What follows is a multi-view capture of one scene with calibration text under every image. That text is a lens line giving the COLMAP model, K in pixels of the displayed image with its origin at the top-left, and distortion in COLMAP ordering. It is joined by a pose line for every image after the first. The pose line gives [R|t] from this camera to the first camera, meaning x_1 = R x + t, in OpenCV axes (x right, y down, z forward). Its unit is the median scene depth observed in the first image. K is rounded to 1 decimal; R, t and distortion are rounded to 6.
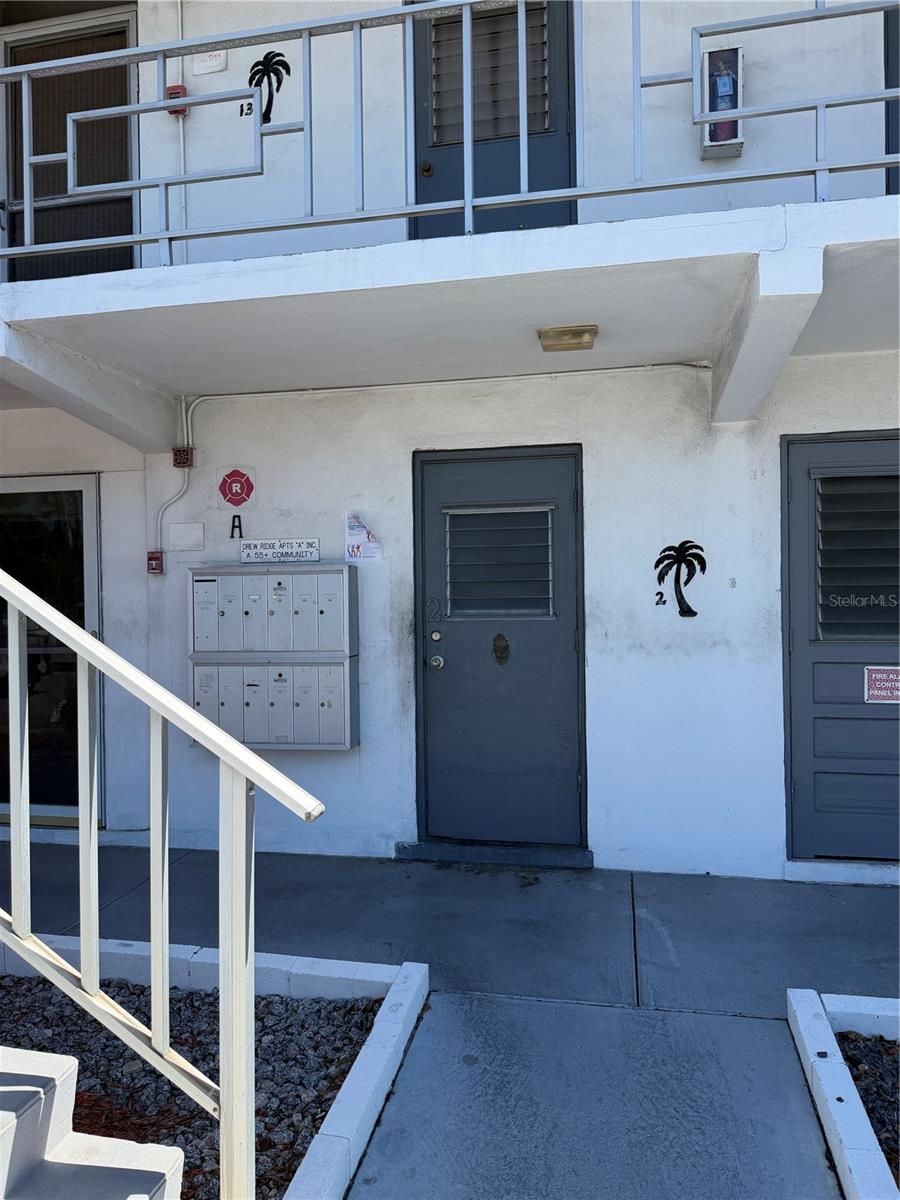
lens RADIAL K [[841.3, 0, 442.9], [0, 841.3, 601.6], [0, 0, 1]] dist [0.196253, -0.431443]
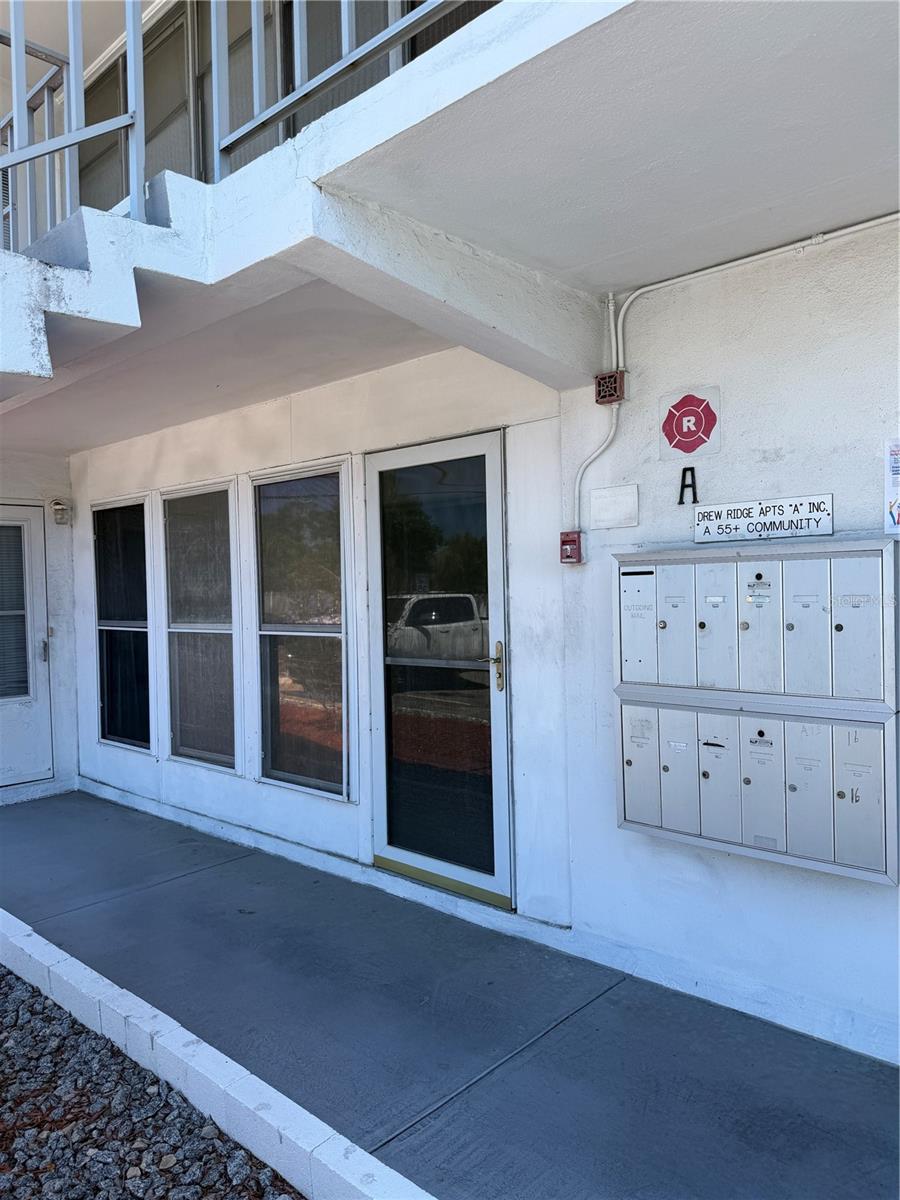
lens RADIAL K [[841.3, 0, 442.9], [0, 841.3, 601.6], [0, 0, 1]] dist [0.196253, -0.431443]
pose [[0.850135, 0.002839, -0.526556, -0.063836], [0.009311, 0.999748, 0.020423, -0.017006], [0.526482, -0.022265, 0.849895, 0.365369]]
